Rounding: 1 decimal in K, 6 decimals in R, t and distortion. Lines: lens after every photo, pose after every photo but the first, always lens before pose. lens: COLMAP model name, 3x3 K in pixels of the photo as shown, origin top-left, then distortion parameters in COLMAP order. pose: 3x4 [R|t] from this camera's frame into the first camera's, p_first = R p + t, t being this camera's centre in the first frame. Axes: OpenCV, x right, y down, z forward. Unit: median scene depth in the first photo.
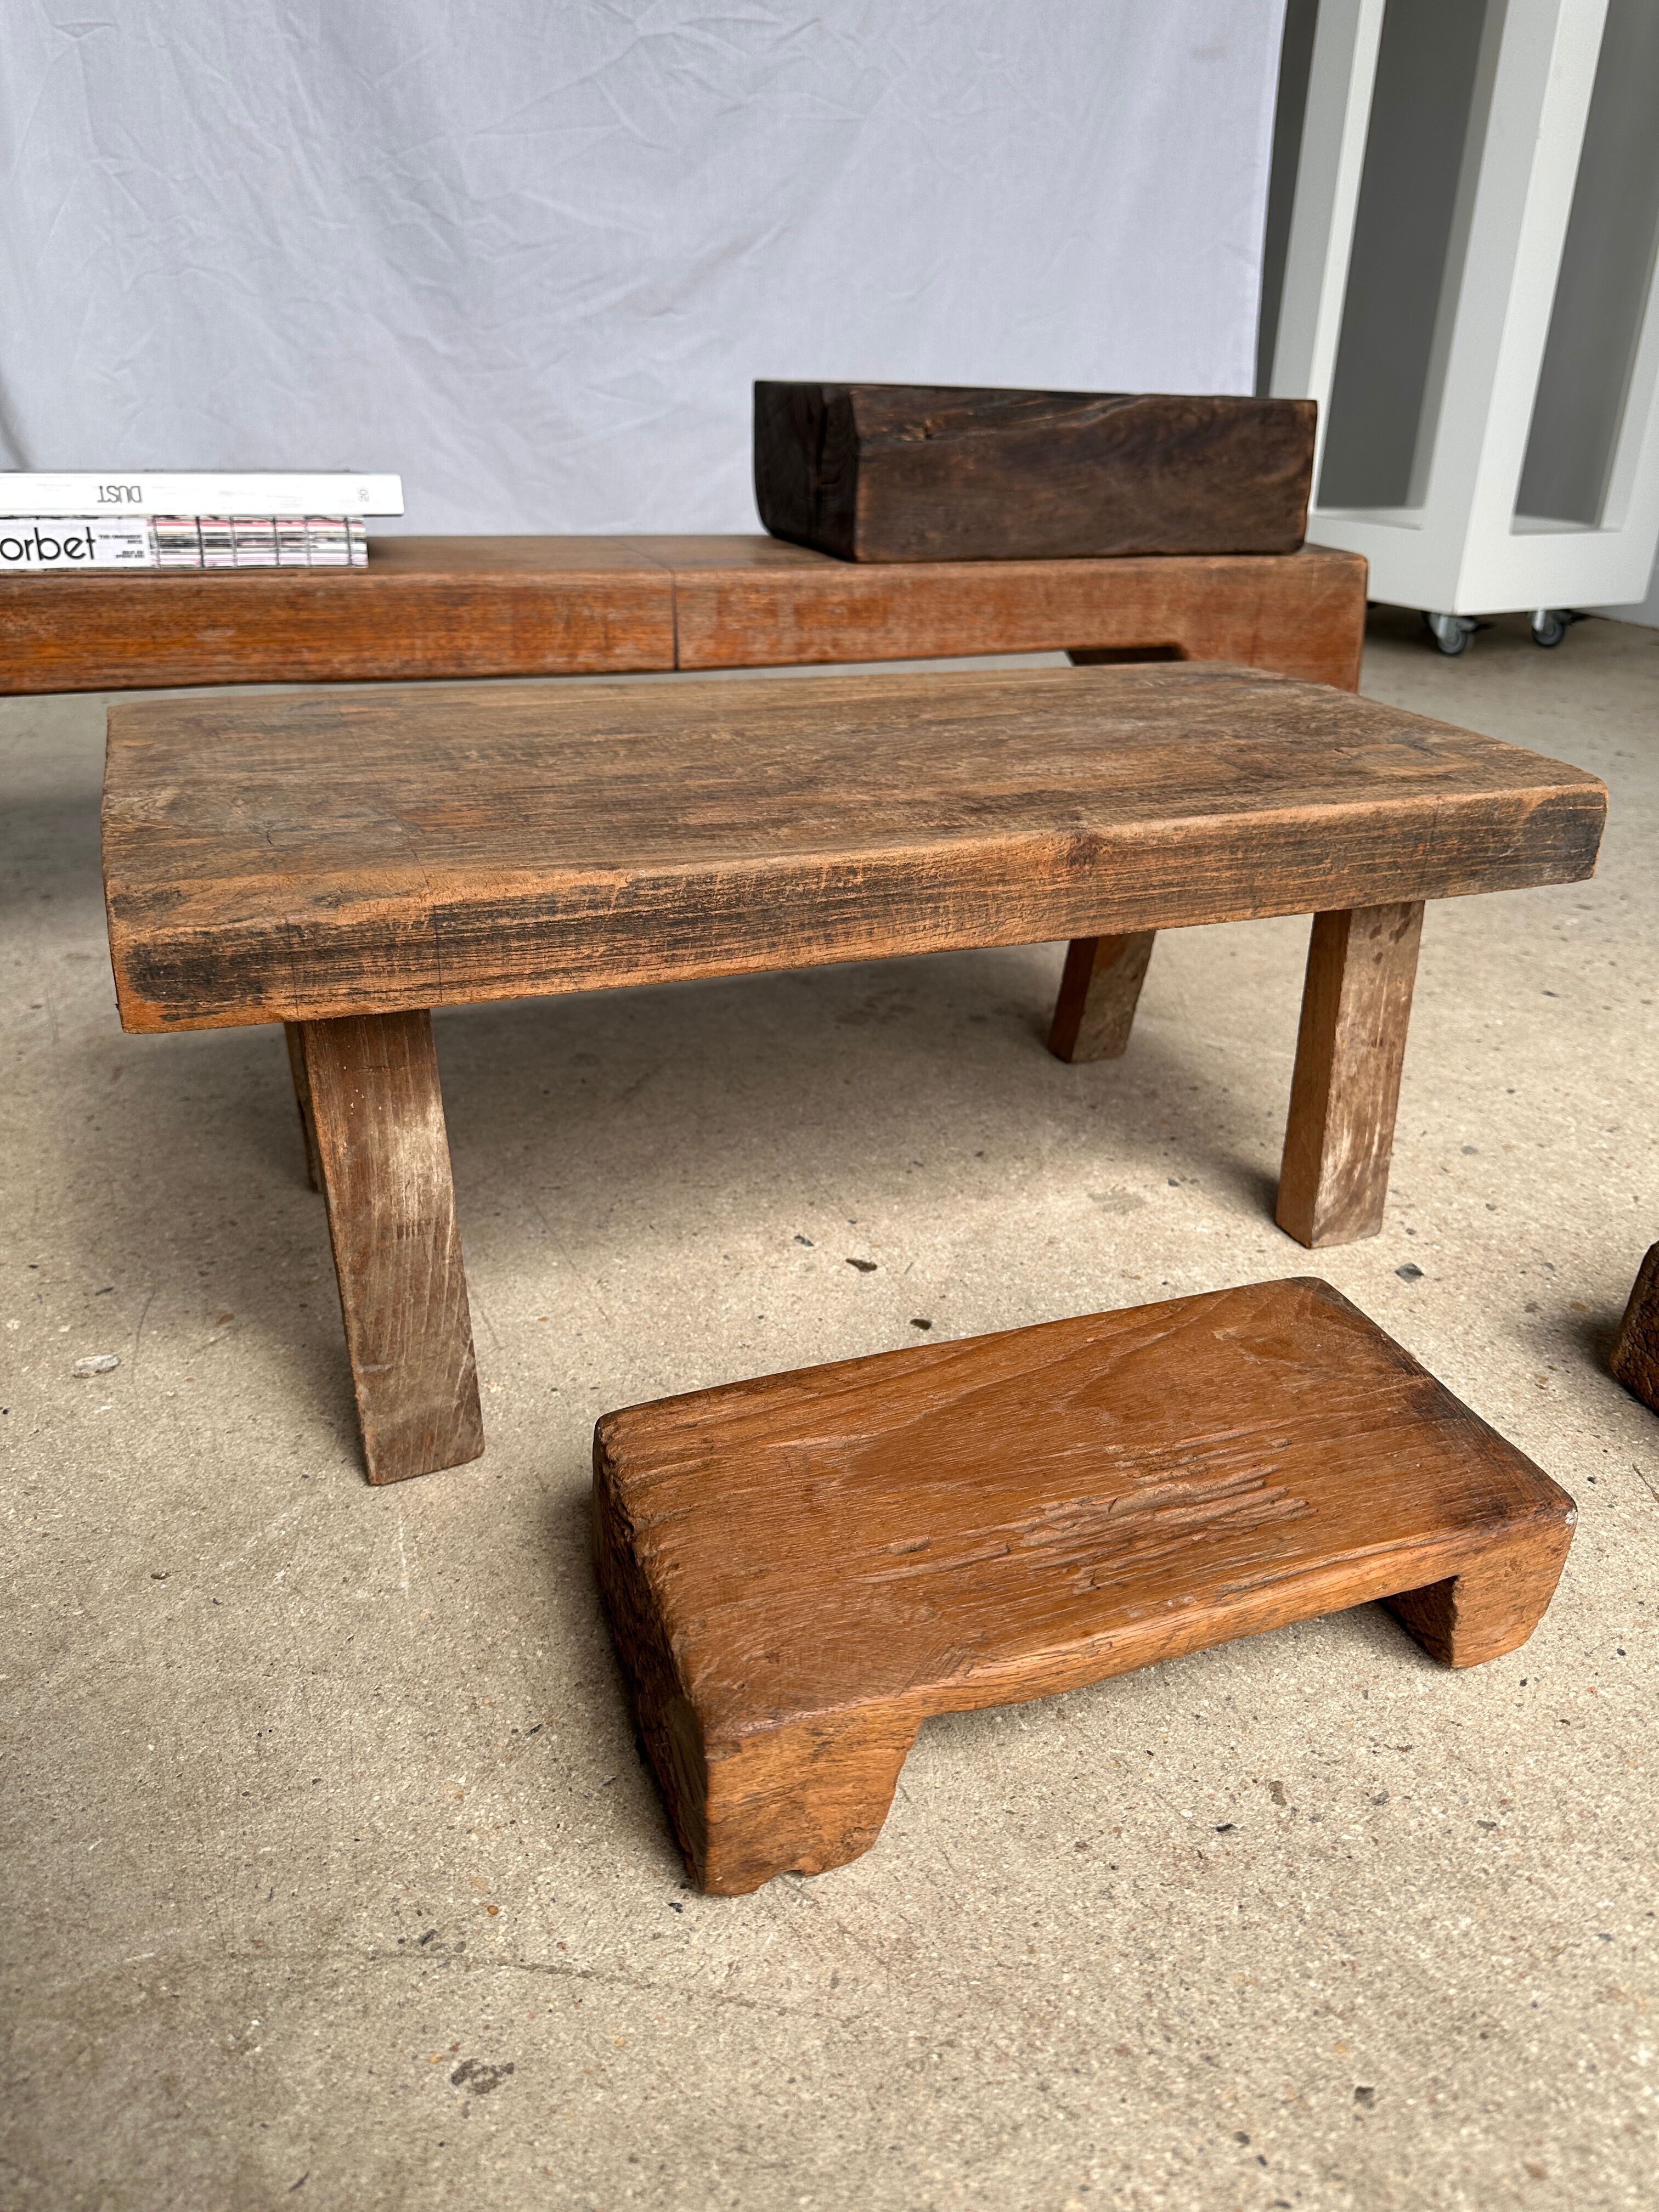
lens RADIAL K [[1512.4, 0, 836.5], [0, 1512.4, 1196.2], [0, 0, 1]] dist [0.006481, -0.017109]
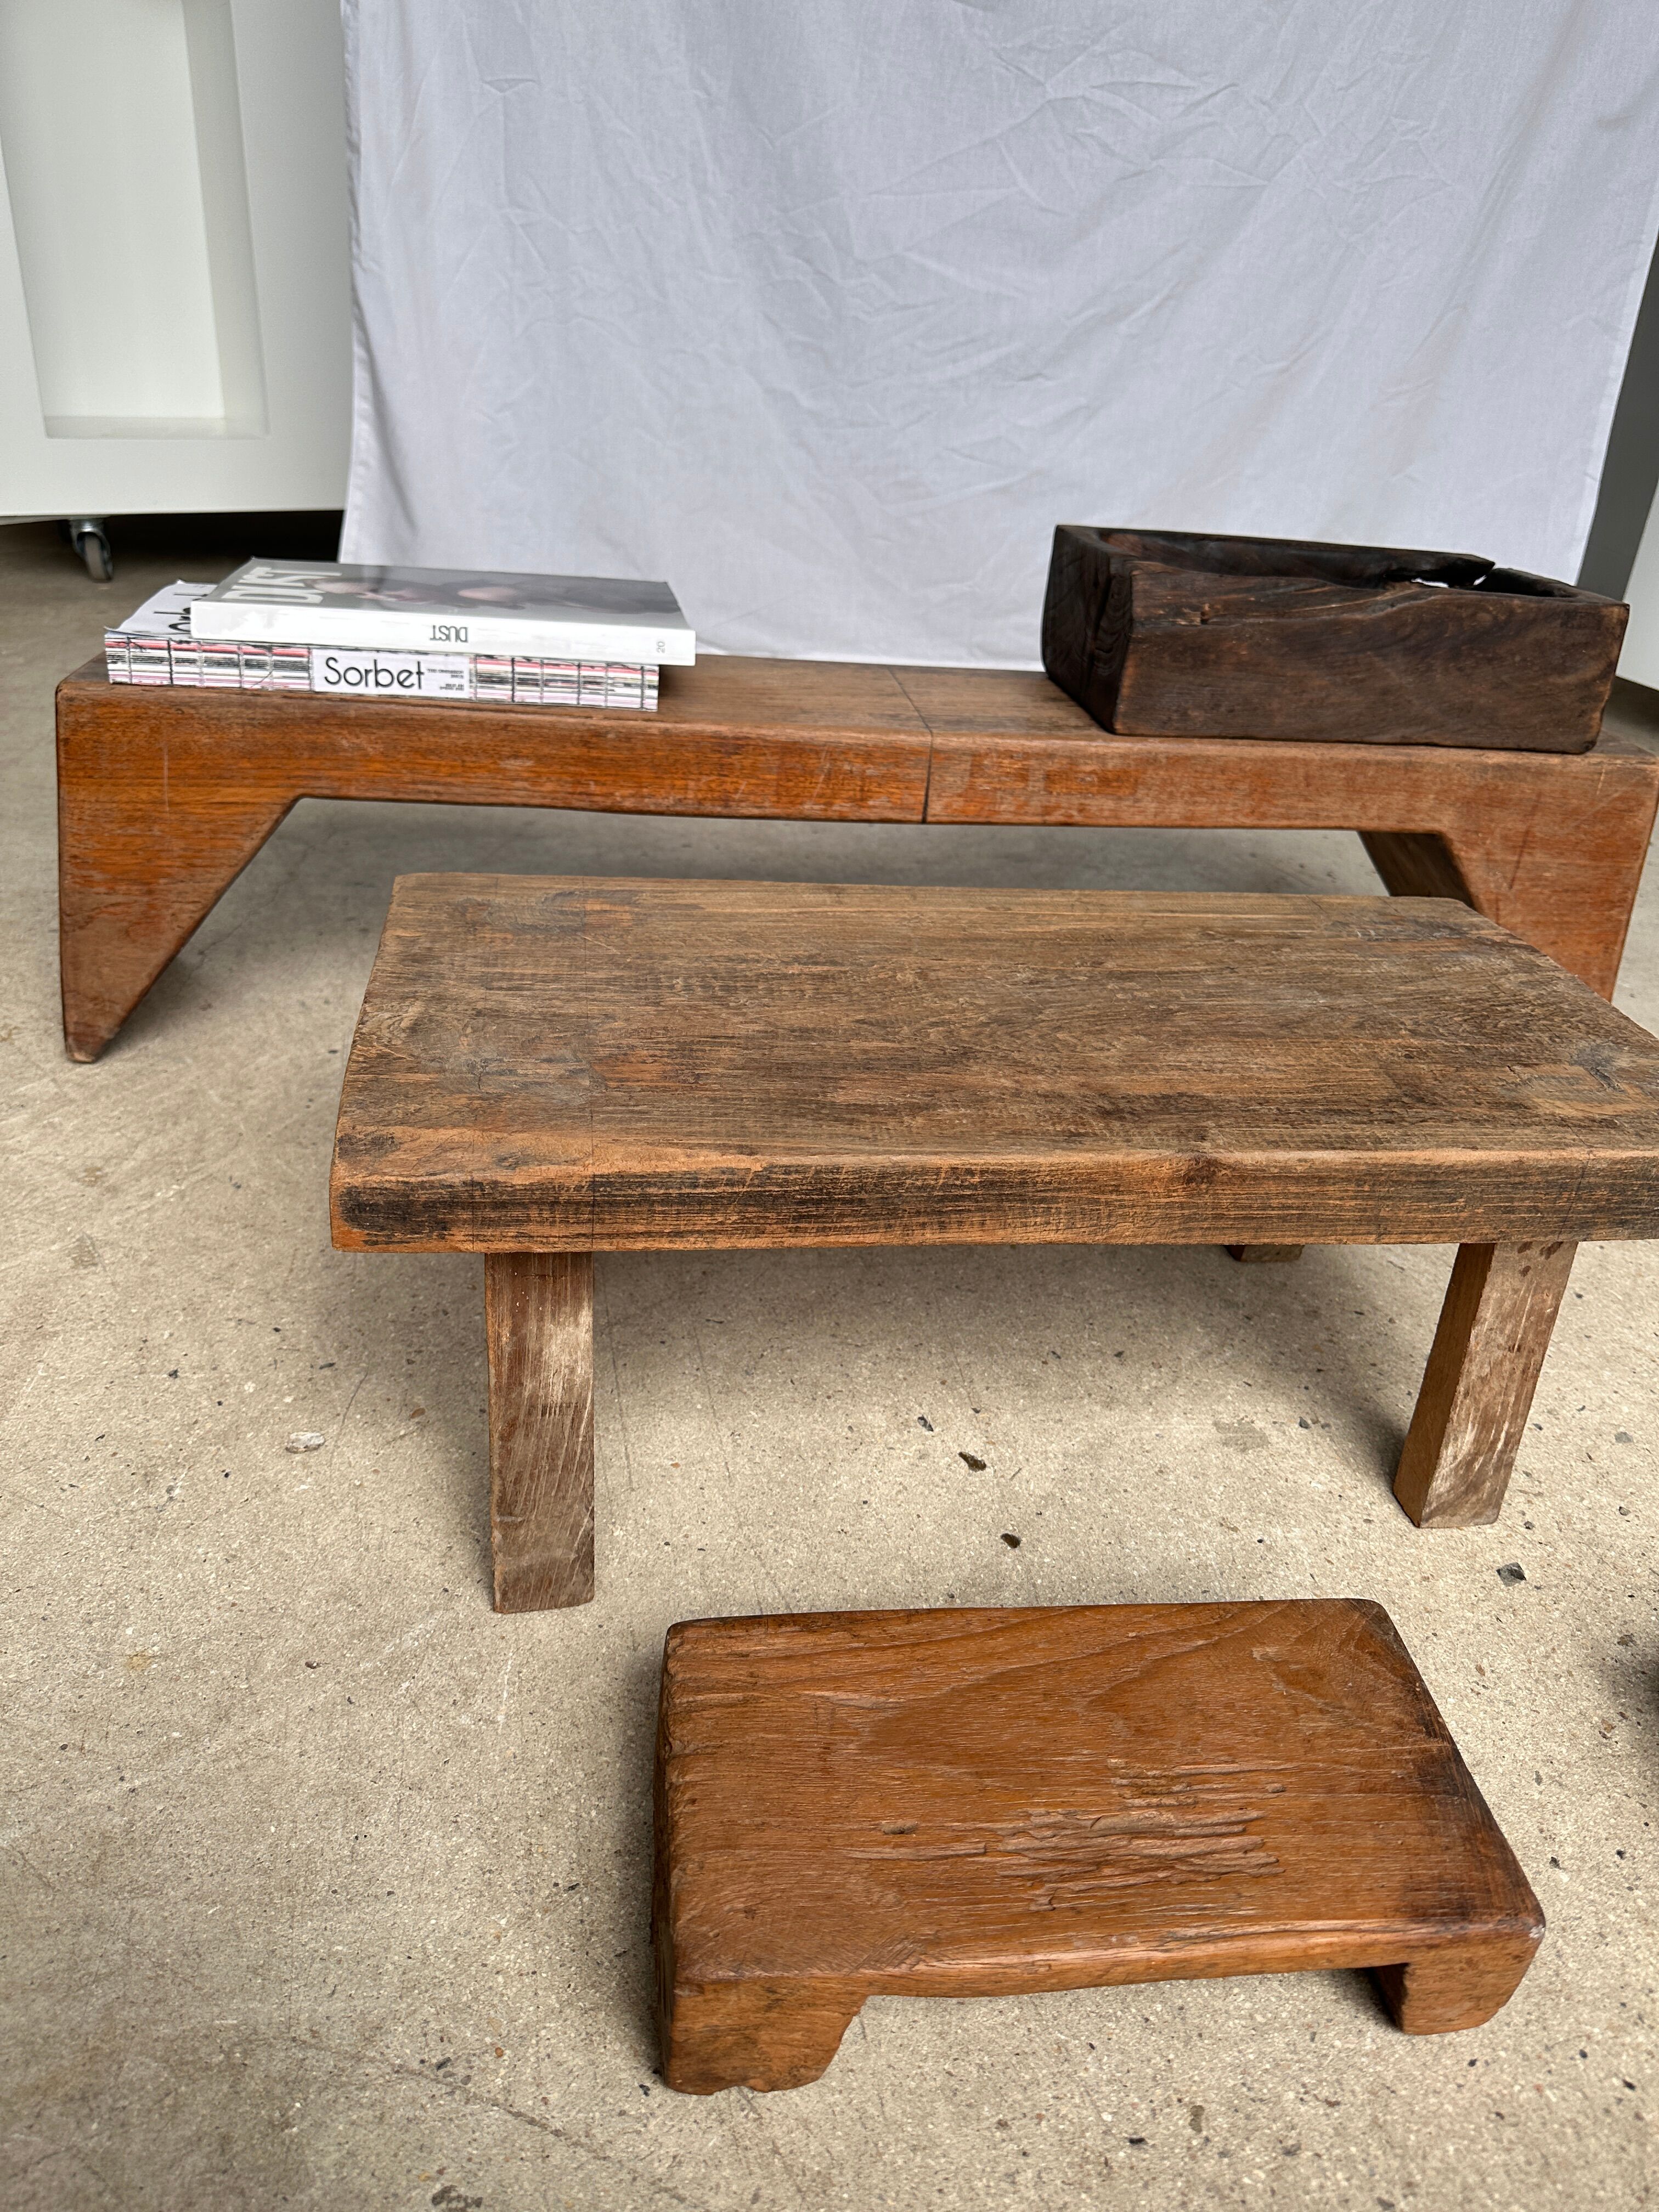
lens RADIAL K [[1512.4, 0, 836.5], [0, 1512.4, 1196.2], [0, 0, 1]] dist [0.006481, -0.017109]
pose [[0.969948, 0.157465, -0.185488, 0.126038], [-0.148163, 0.986950, 0.063072, -0.267048], [0.192999, -0.033694, 0.980620, -0.086782]]
